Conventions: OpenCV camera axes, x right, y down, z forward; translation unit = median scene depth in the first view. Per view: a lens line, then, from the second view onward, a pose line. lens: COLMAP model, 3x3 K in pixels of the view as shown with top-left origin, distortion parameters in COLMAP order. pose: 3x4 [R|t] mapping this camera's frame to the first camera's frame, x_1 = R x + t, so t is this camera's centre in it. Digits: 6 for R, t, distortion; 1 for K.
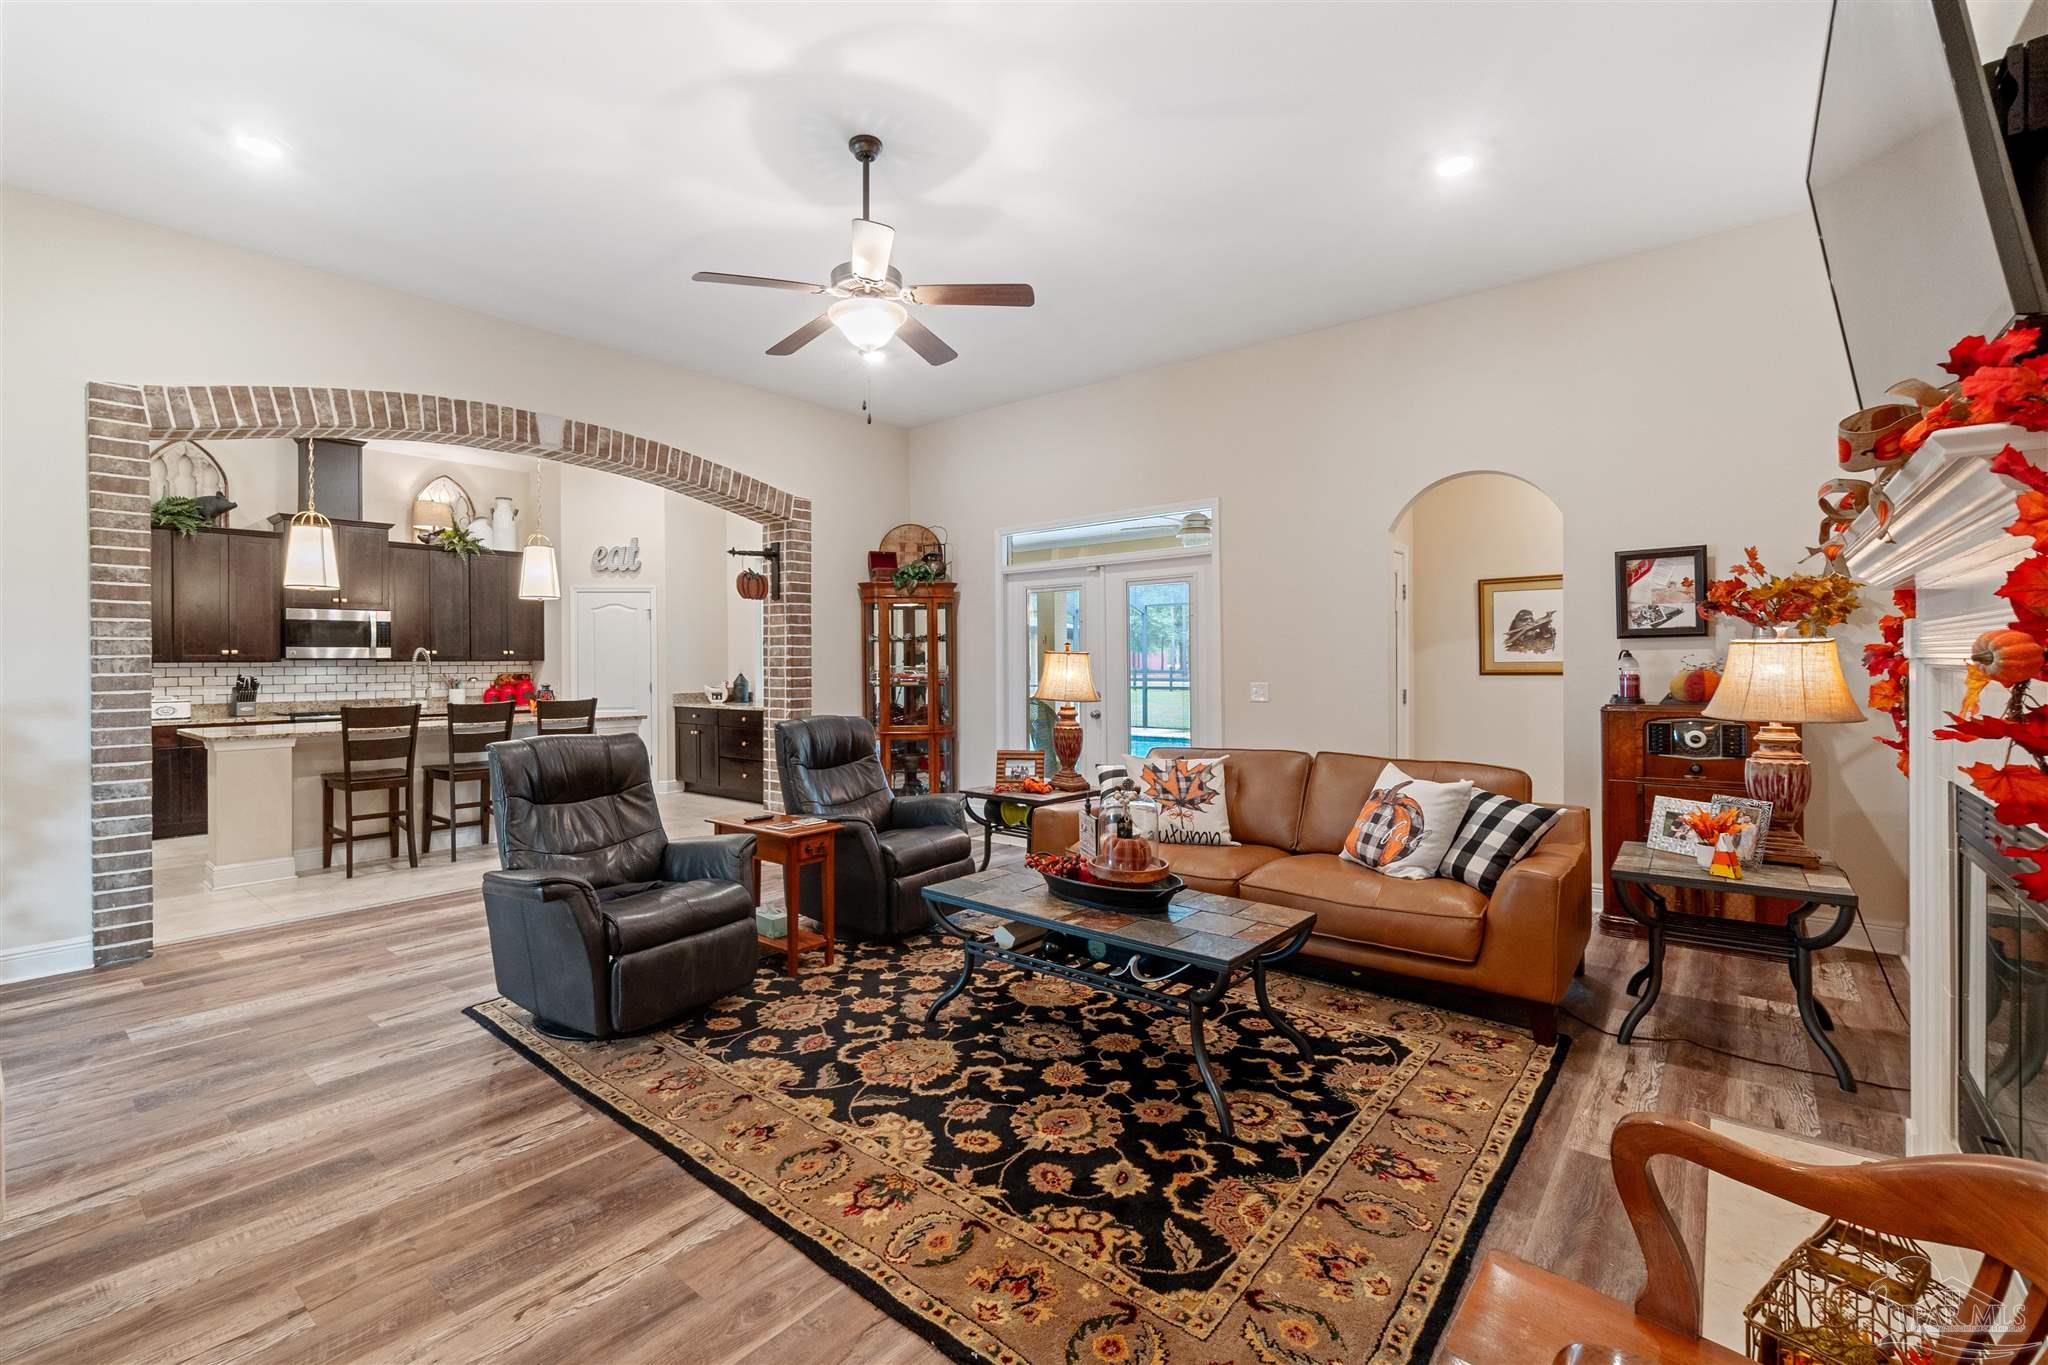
lens RADIAL K [[892.7, 0, 973.4], [0, 892.7, 663.9], [0, 0, 1]] dist [-0.001432, -0.000054]
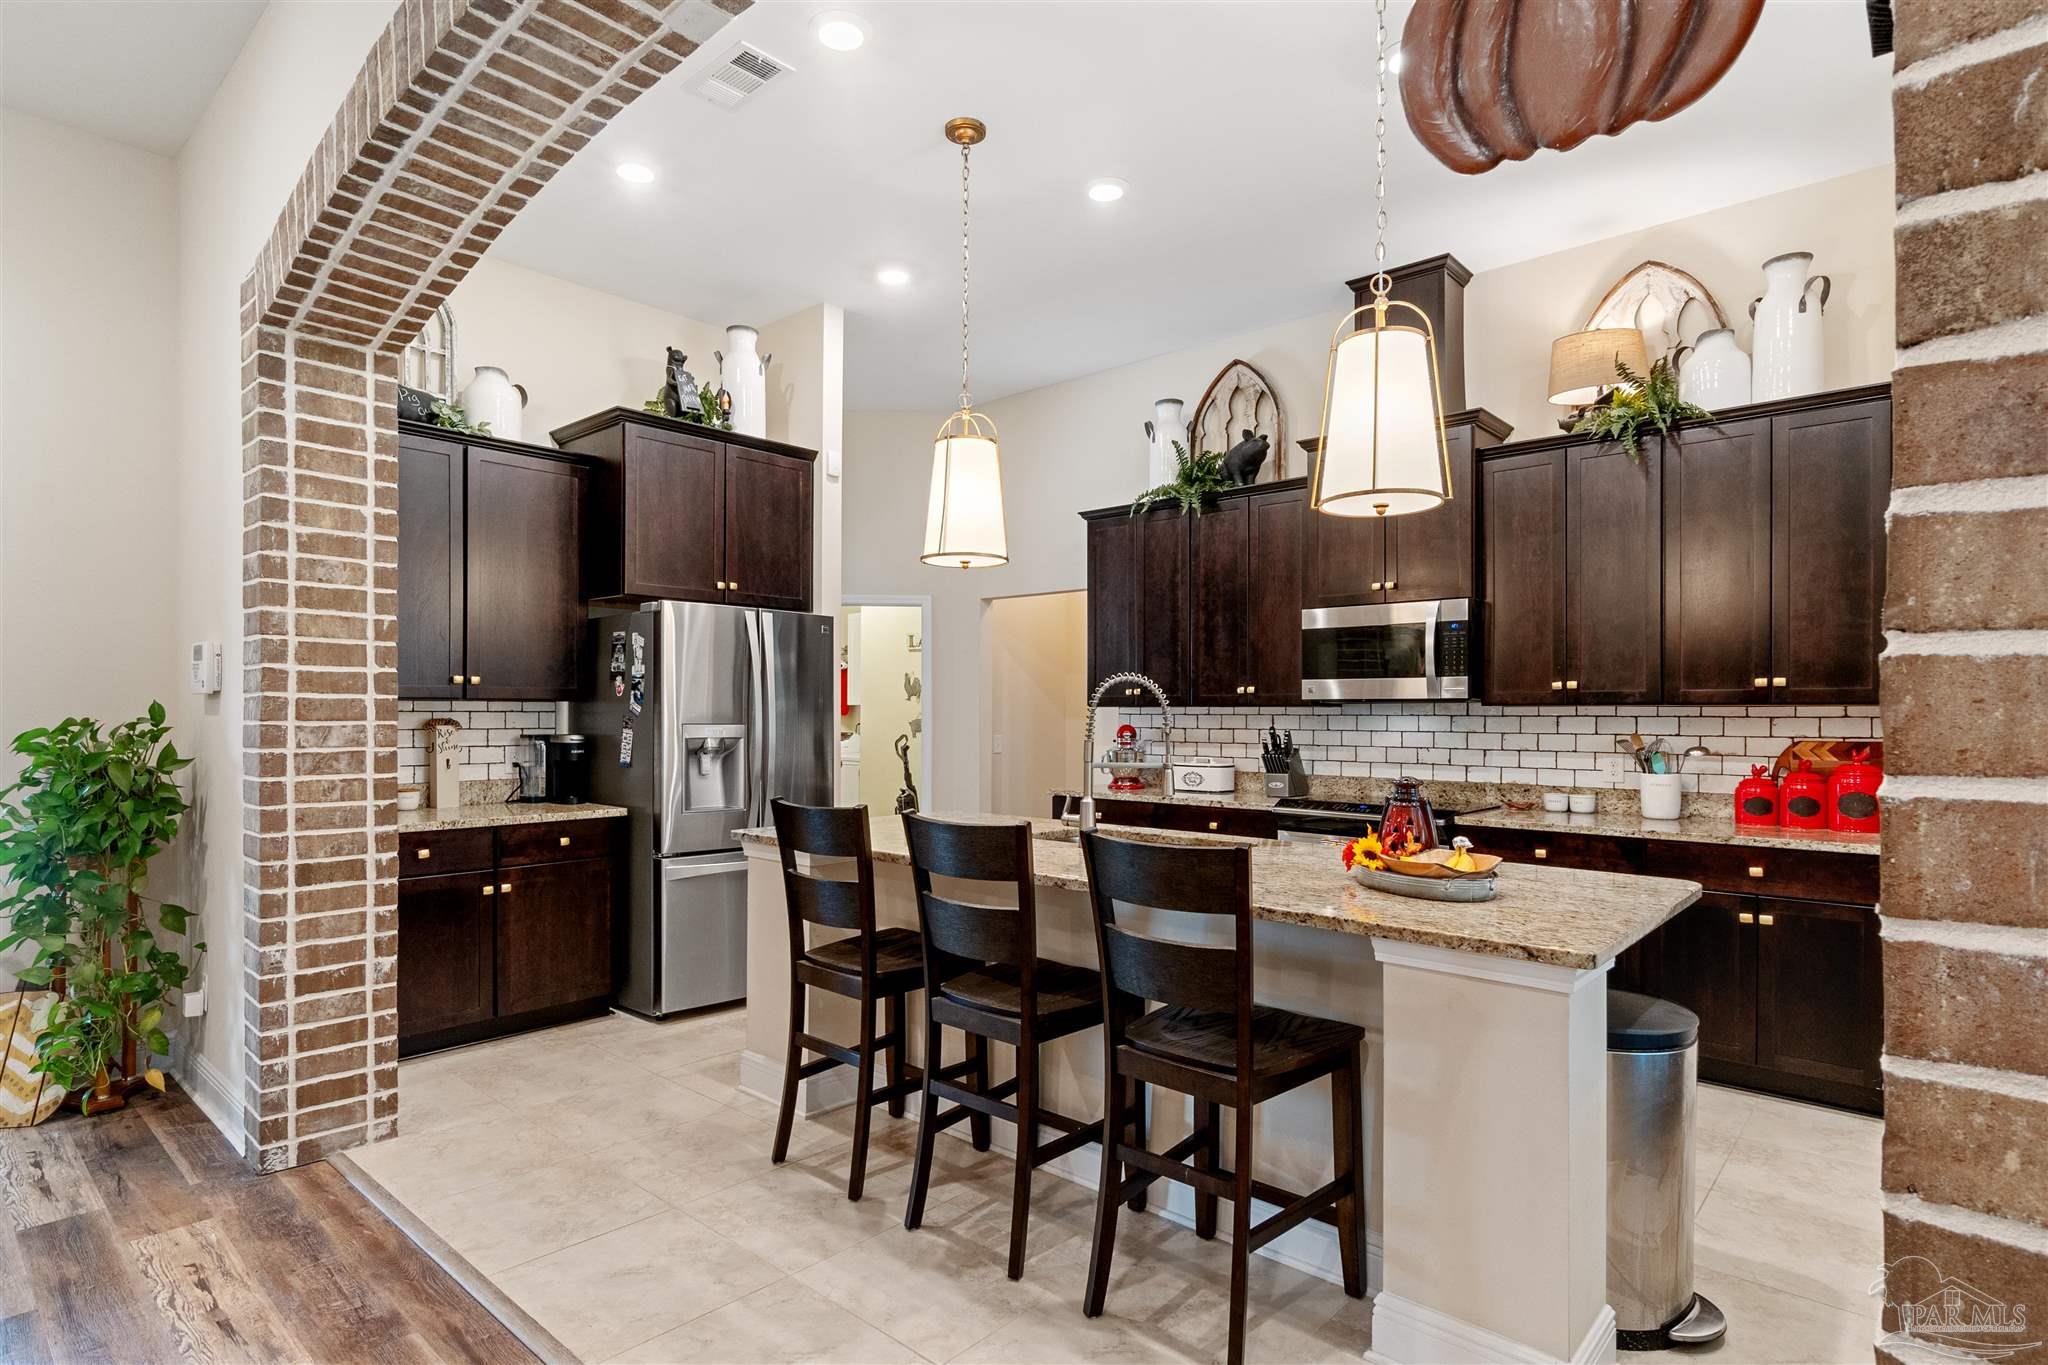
lens RADIAL K [[1064.6, 0, 1023.5], [0, 1064.6, 710.8], [0, 0, 1]] dist [-0.000090, 0.000813]
pose [[-0.013807, 0.005247, -0.999891, -0.224226], [-0.005510, 0.999971, 0.005324, -0.004335], [0.999889, 0.005583, -0.013778, 1.852196]]
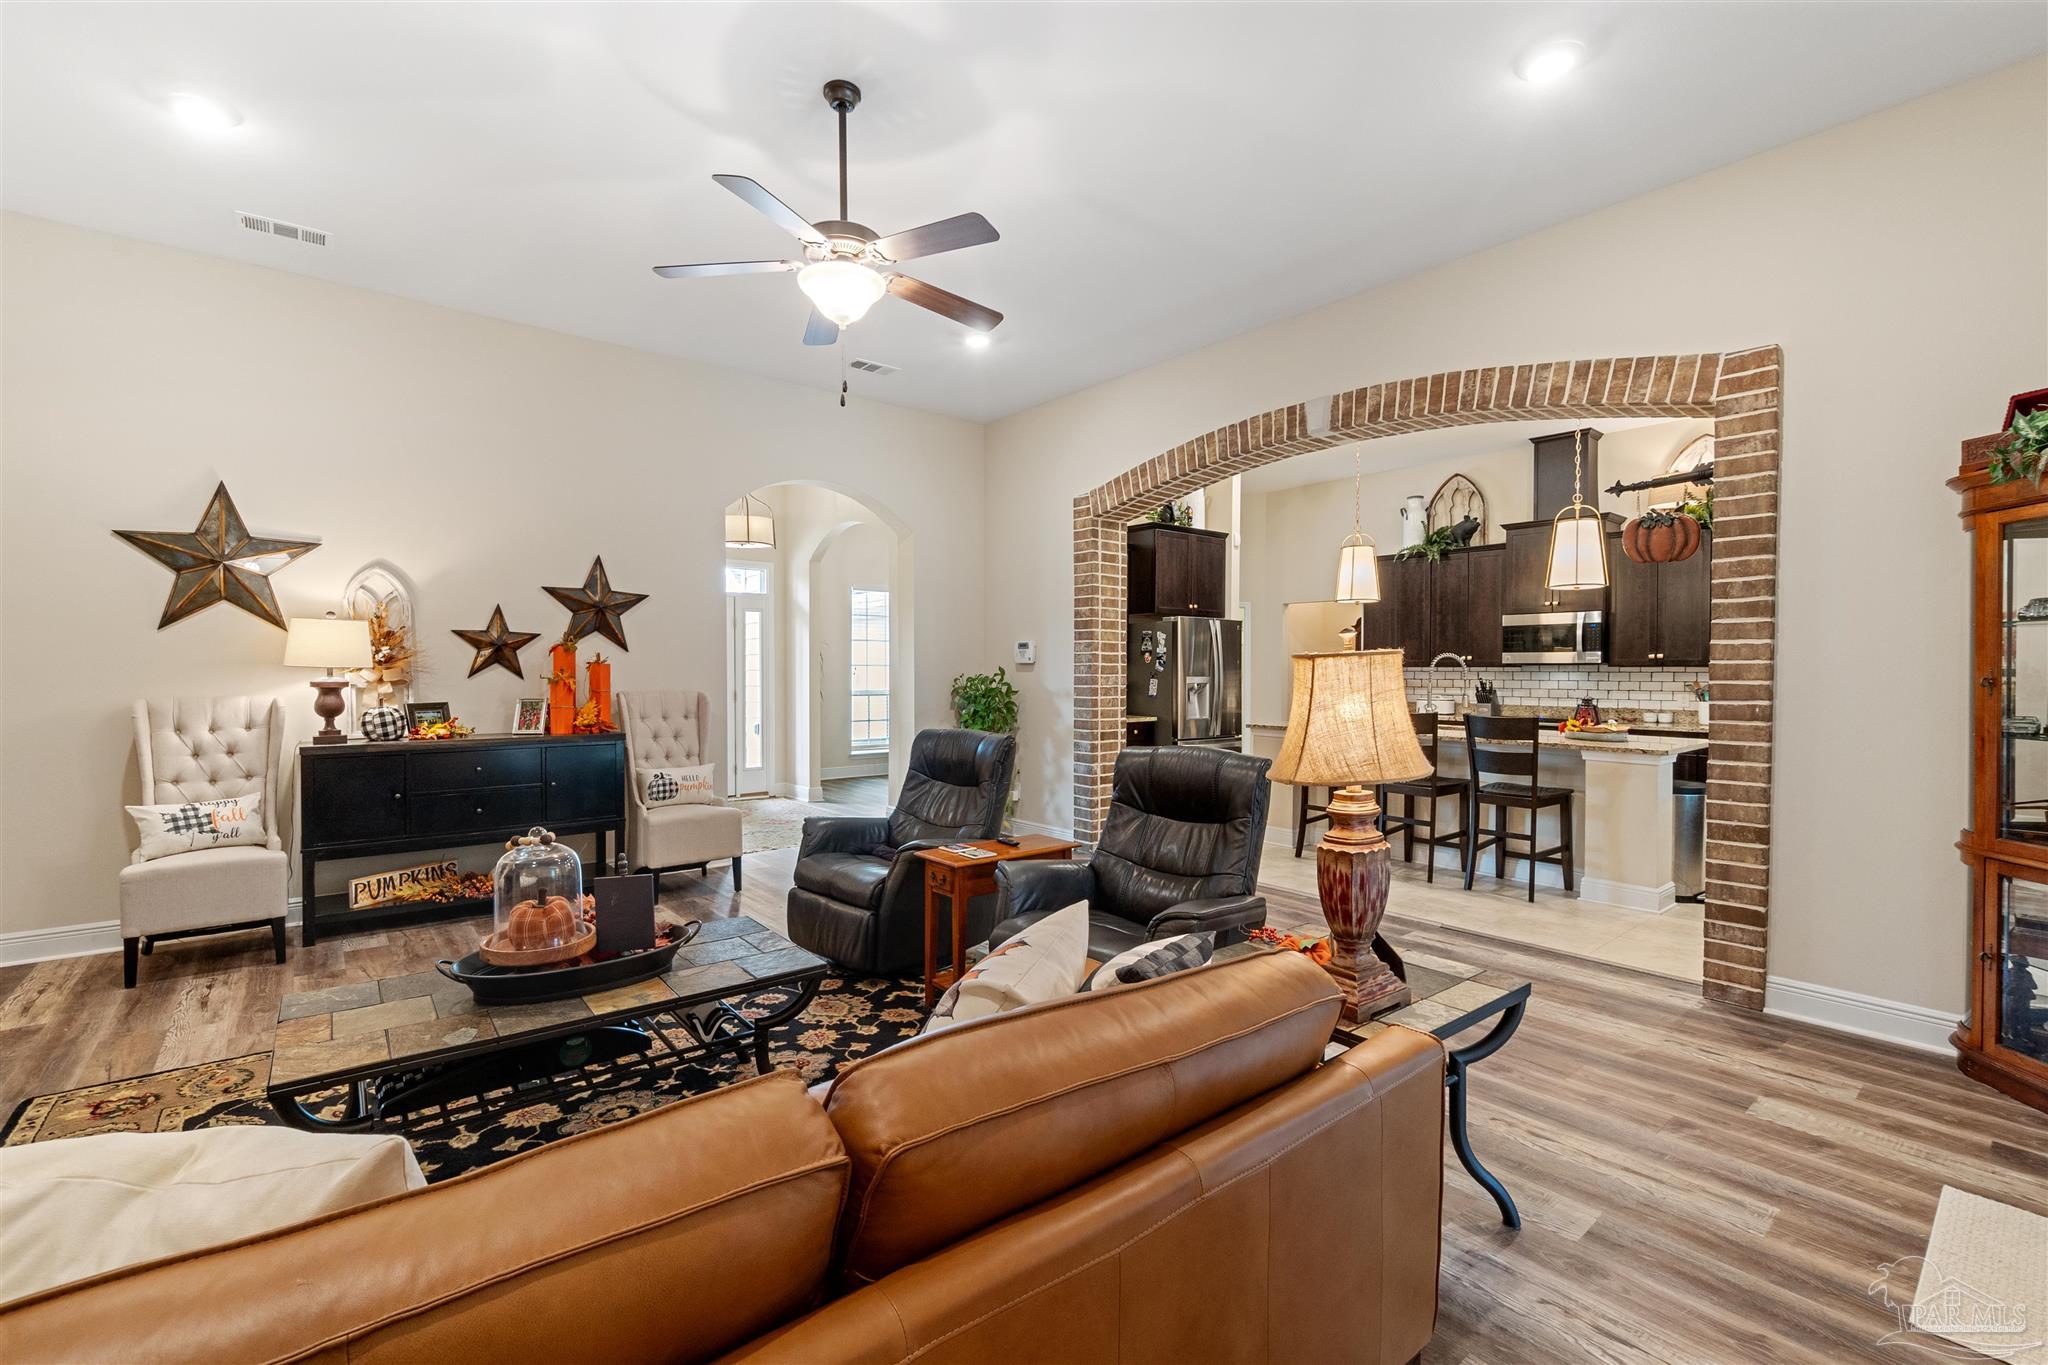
lens RADIAL K [[884.6, 0, 1024.0], [0, 884.6, 682.5], [0, 0, 1]] dist [-0.001874, -0.000074]
pose [[-0.159896, 0.021571, -0.986898, 0.757994], [-0.003322, 0.999744, 0.022390, -0.011787], [0.987128, 0.006859, -0.159783, 1.359845]]
